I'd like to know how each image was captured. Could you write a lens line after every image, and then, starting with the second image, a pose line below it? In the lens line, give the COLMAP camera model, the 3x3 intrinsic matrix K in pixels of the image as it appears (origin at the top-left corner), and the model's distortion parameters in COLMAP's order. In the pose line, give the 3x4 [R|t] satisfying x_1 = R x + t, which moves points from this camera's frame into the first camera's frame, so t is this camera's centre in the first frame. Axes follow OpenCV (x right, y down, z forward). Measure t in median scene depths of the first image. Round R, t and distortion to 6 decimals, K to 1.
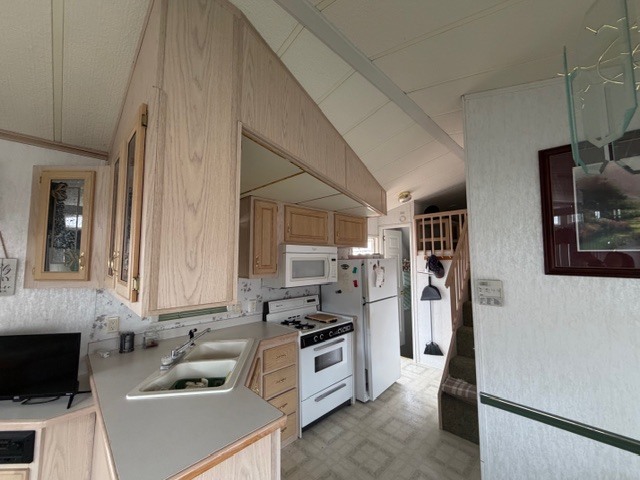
lens RADIAL K [[254.9, 0, 317.6], [0, 254.9, 238.5], [0, 0, 1]] dist [0.001398, -0.000404]
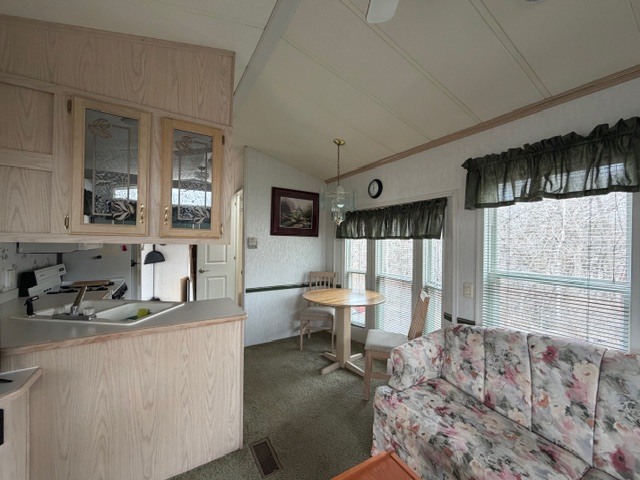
lens RADIAL K [[254.9, 0, 317.6], [0, 254.9, 238.5], [0, 0, 1]] dist [0.001398, -0.000404]
pose [[0.242013, 0.012425, 0.970193, -0.912530], [-0.096646, 0.995254, 0.011362, 0.060210], [-0.965448, -0.096515, 0.242065, -0.060855]]
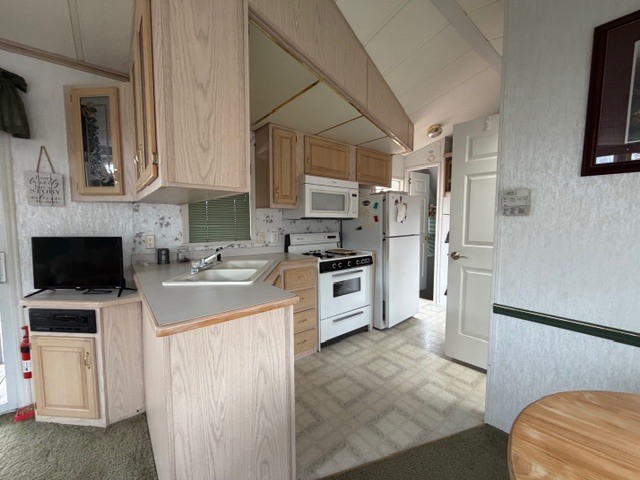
lens RADIAL K [[254.9, 0, 317.6], [0, 254.9, 238.5], [0, 0, 1]] dist [0.001398, -0.000404]
pose [[0.994757, 0.011544, -0.101614, 0.031364], [0.003833, 0.988701, 0.149855, 0.133683], [0.102196, -0.149458, 0.983472, -0.014809]]
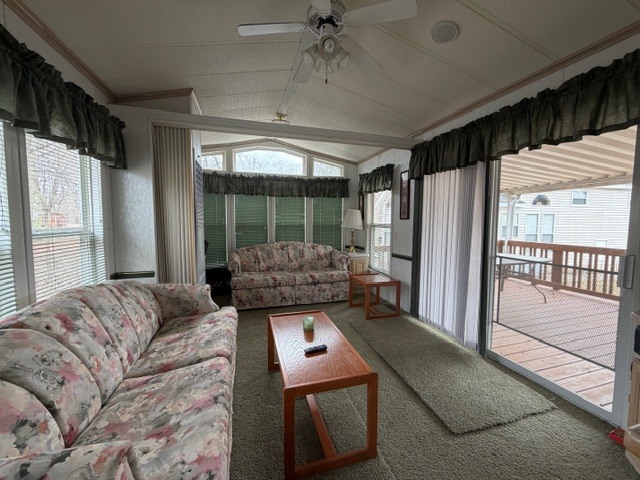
lens RADIAL K [[254.9, 0, 317.6], [0, 254.9, 238.5], [0, 0, 1]] dist [0.001398, -0.000404]
pose [[-0.475674, 0.061706, -0.877455, 0.030872], [0.075112, 0.996742, 0.029377, 0.151440], [0.876409, -0.051933, -0.478759, 0.201819]]
